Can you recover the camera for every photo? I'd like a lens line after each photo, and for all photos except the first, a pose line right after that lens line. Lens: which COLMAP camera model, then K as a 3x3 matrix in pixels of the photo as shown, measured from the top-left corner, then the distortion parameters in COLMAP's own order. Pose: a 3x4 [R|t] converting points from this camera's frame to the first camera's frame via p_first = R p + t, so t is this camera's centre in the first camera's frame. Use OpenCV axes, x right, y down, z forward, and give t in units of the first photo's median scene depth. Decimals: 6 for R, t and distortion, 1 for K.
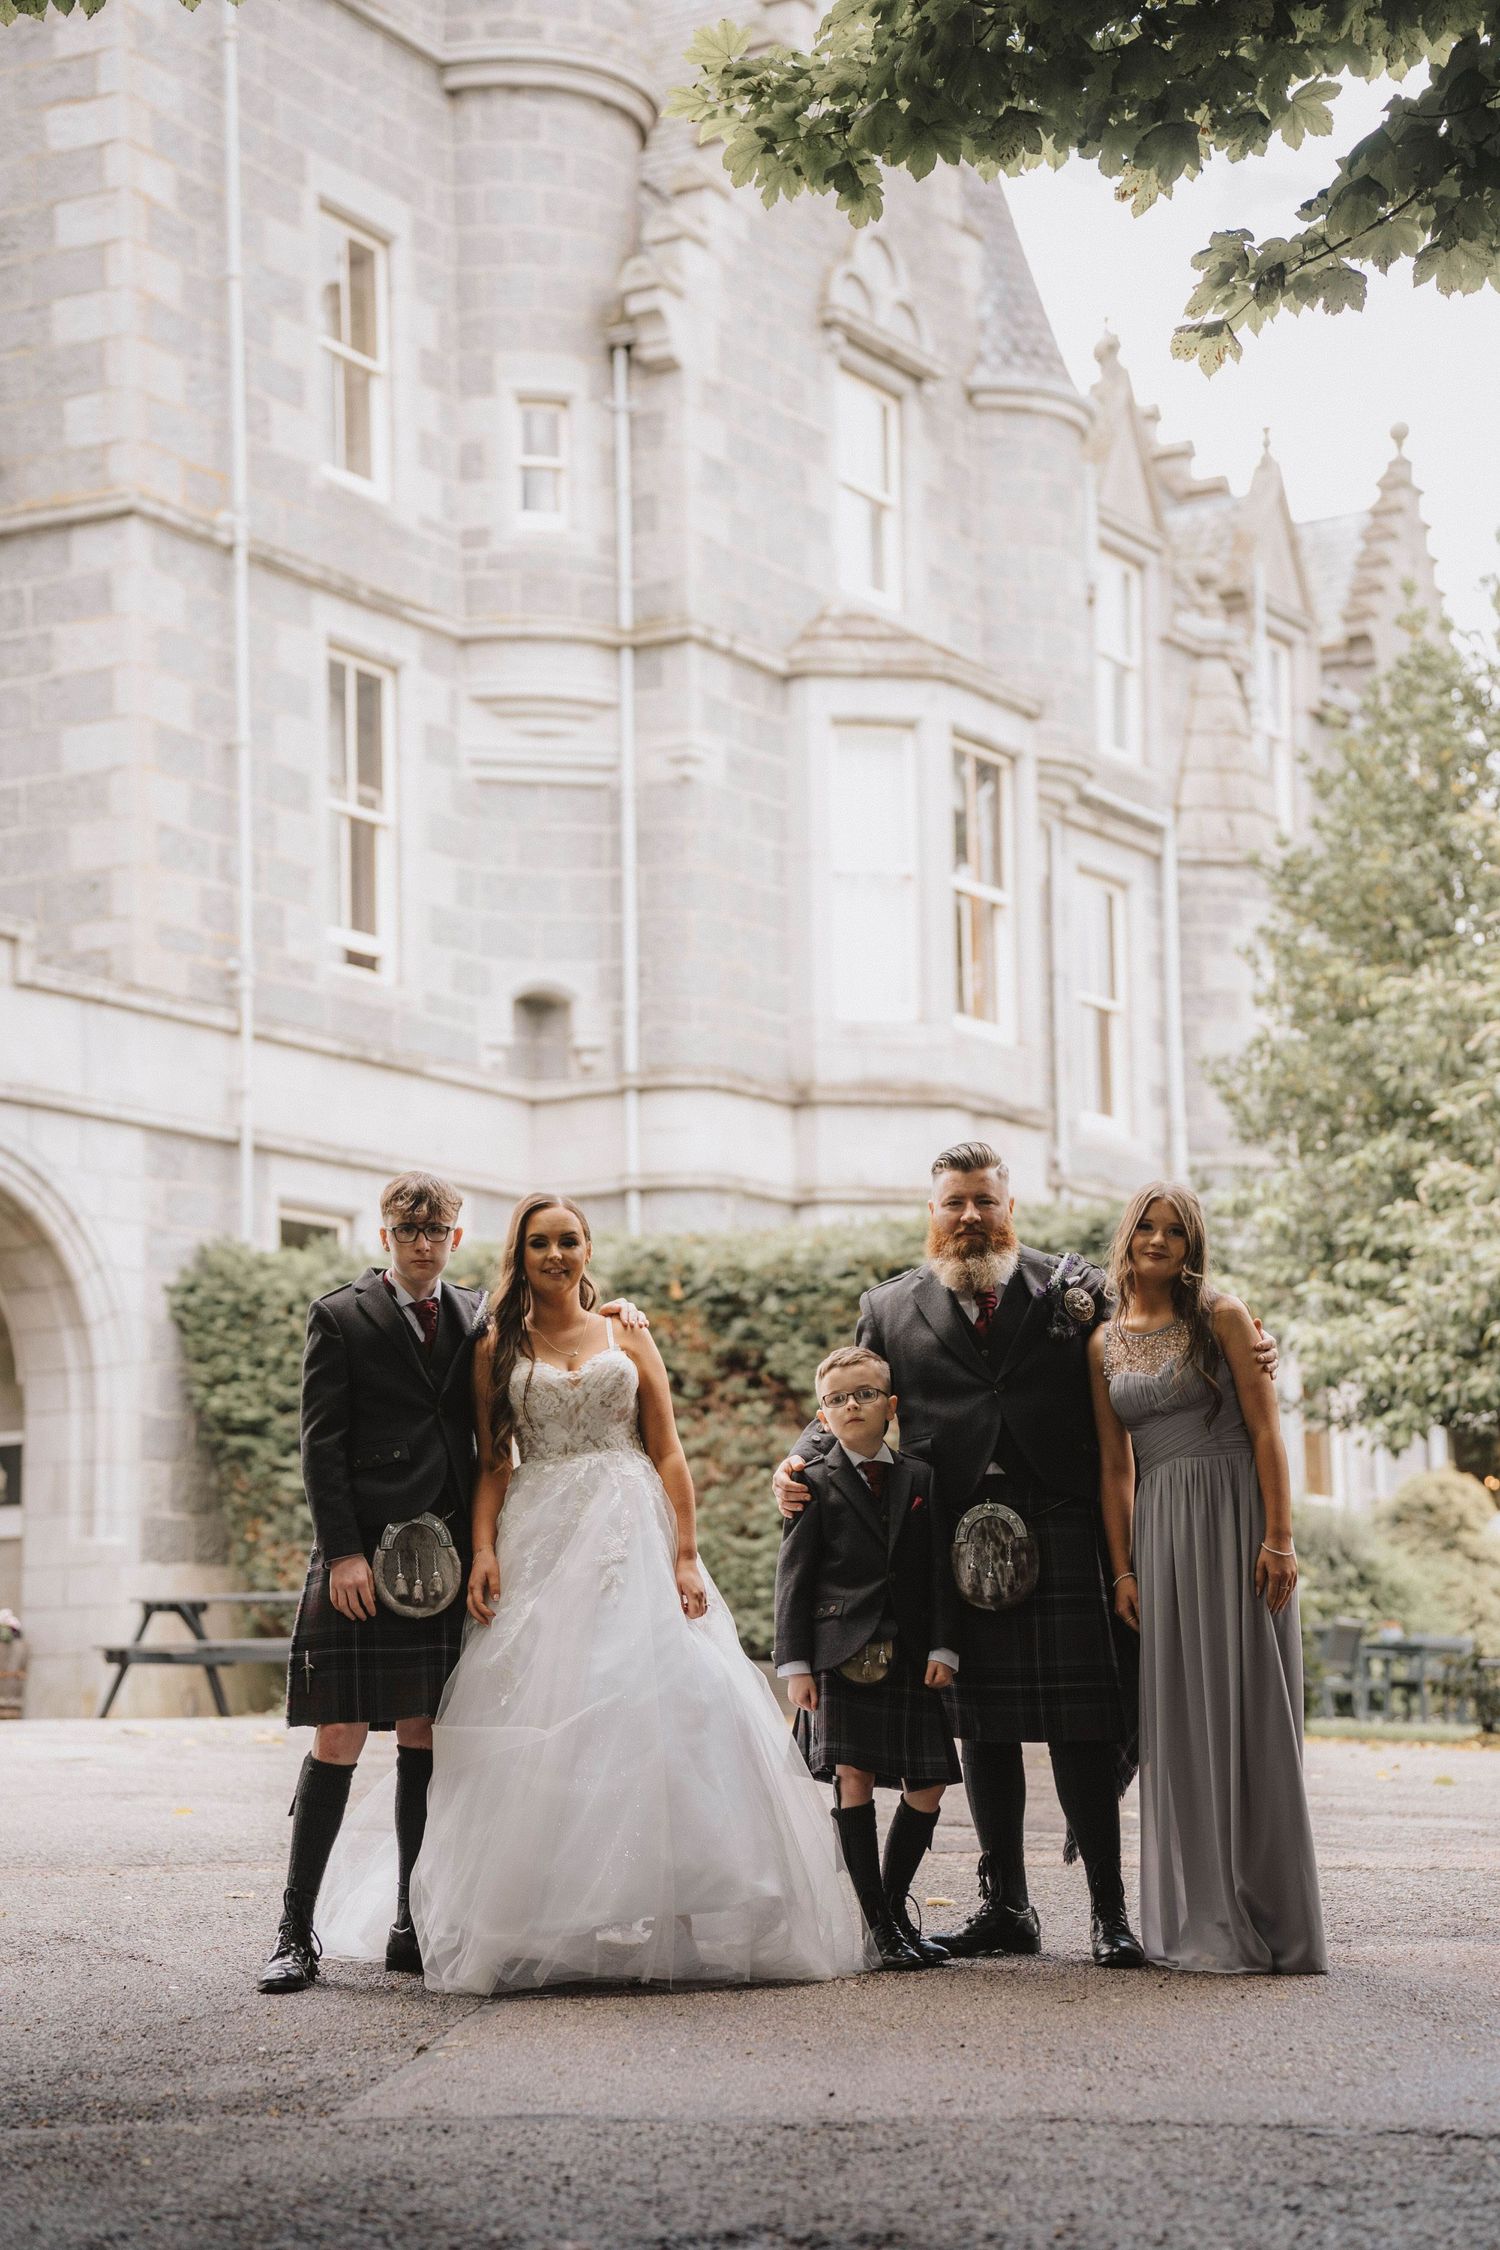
lens RADIAL K [[4274.4, 0, 706.2], [0, 4274.4, 1143.1], [0, 0, 1]] dist [0.435489, 0.000000]
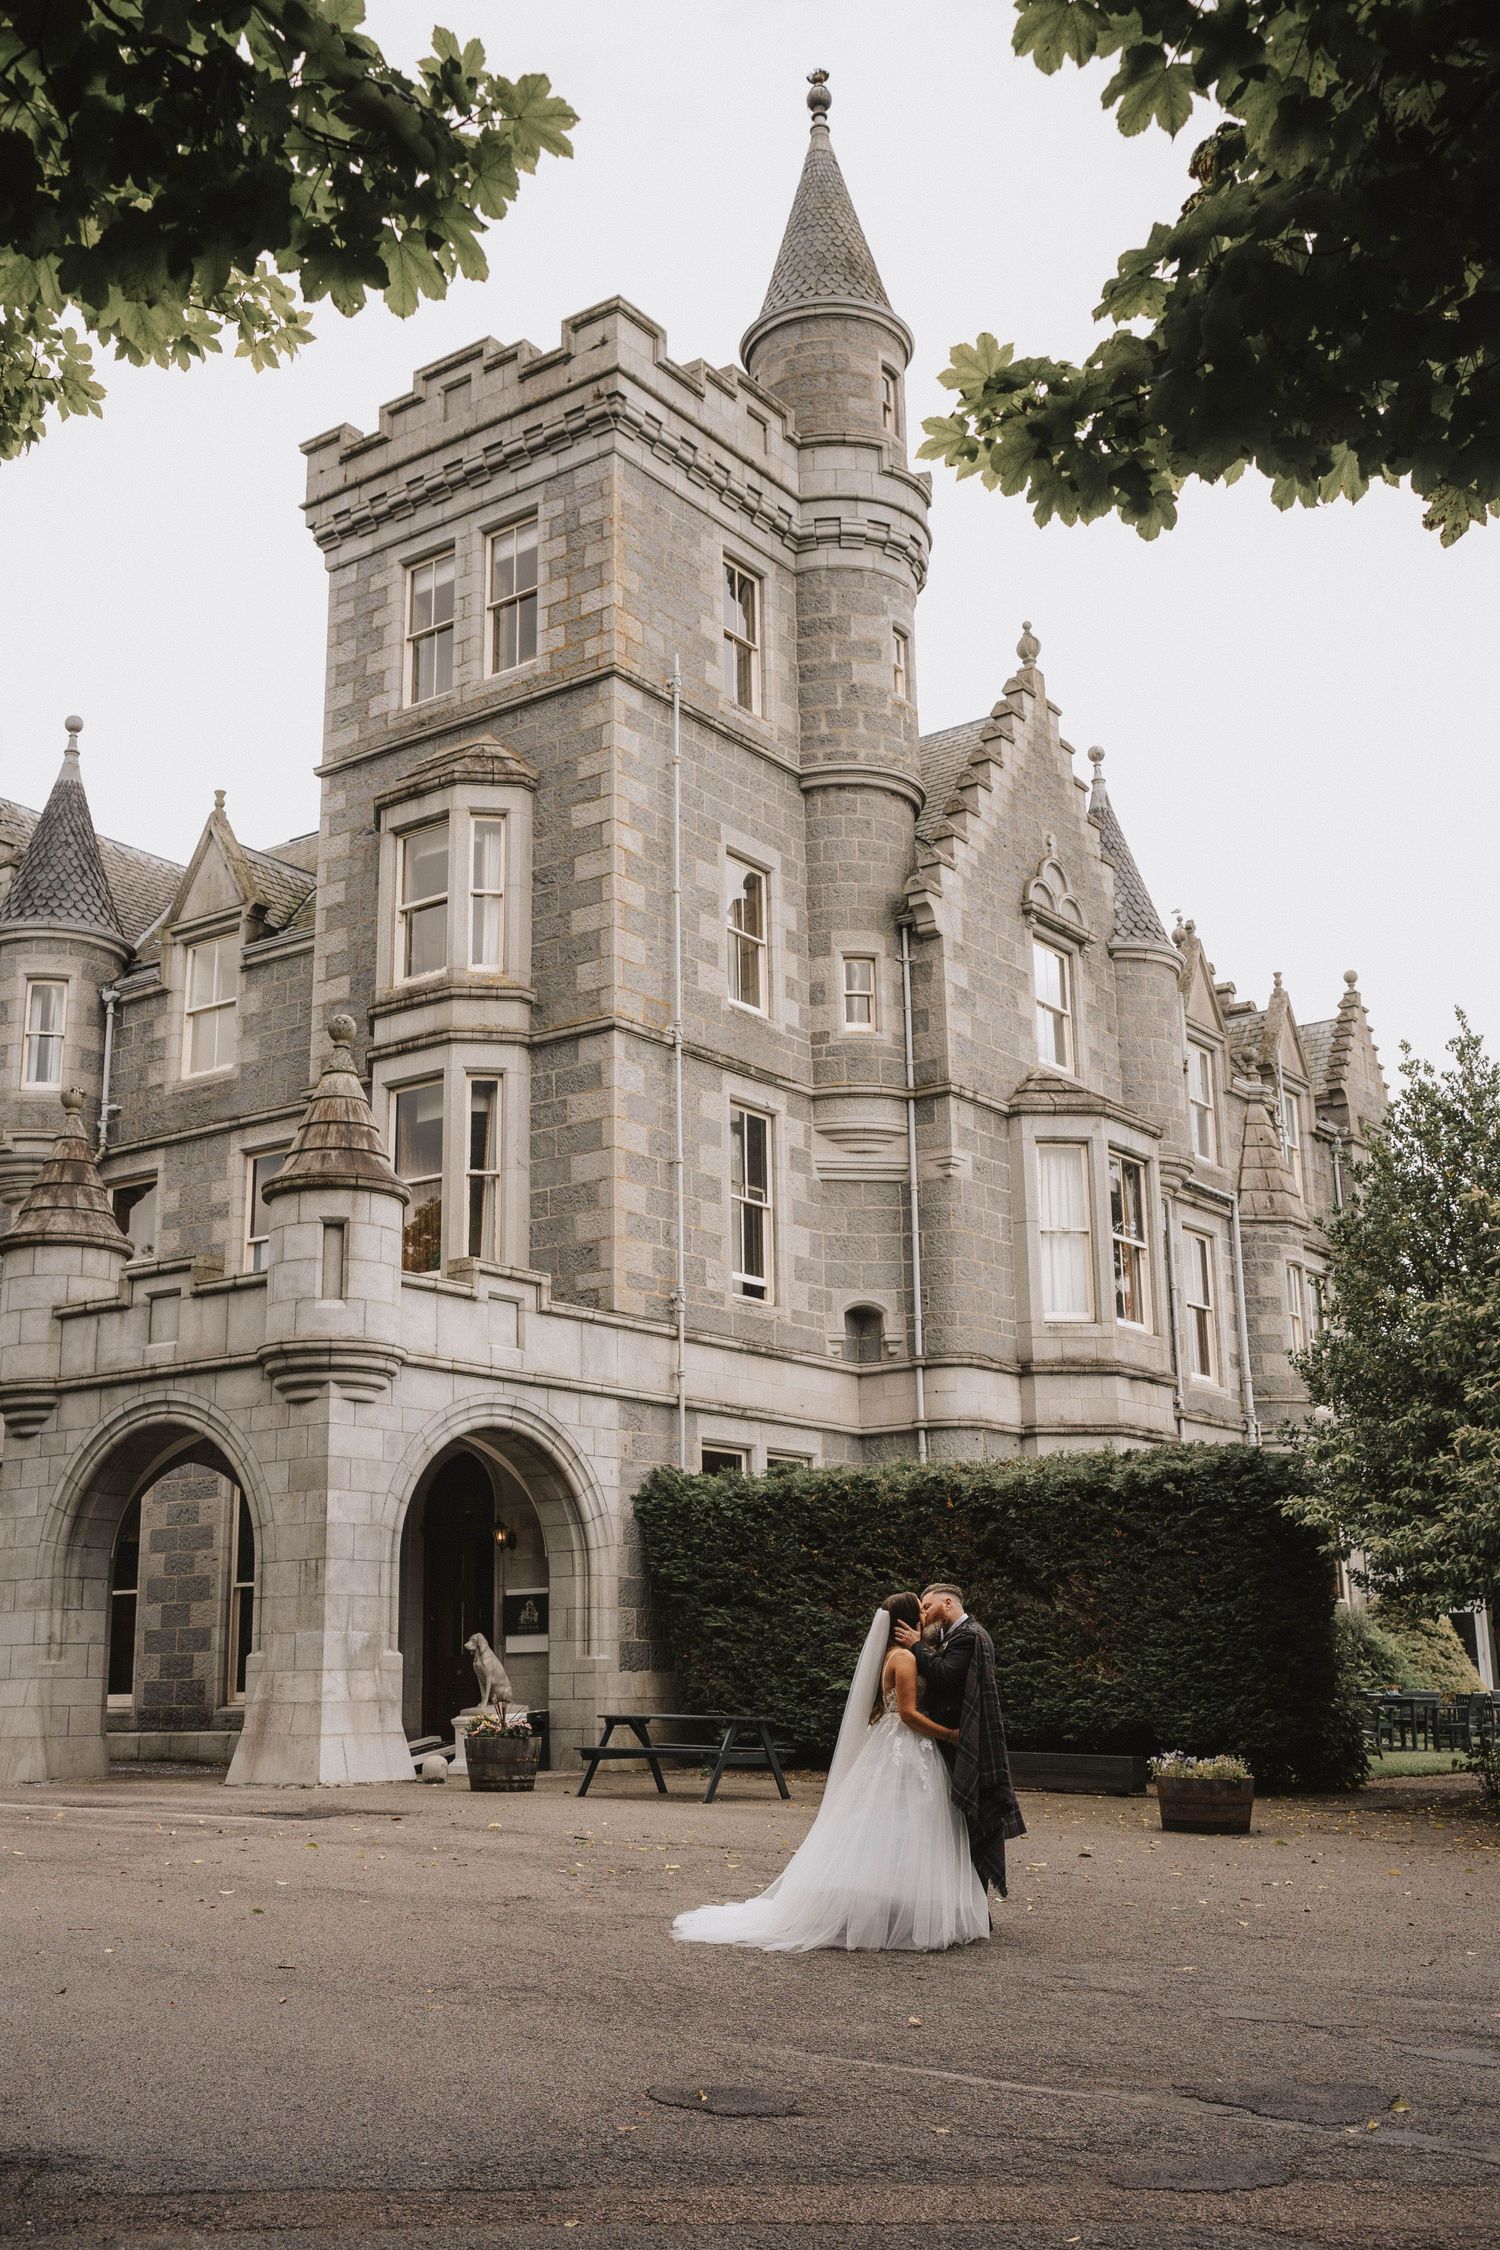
lens RADIAL K [[2273.1, 0, 748.0], [0, 2273.1, 1139.1], [0, 0, 1]] dist [-0.026339, 0.000000]
pose [[0.995573, -0.021160, -0.091583, -0.001352], [0.011642, 0.994588, -0.103242, -0.010374], [0.093272, 0.101719, 0.990431, 0.129143]]
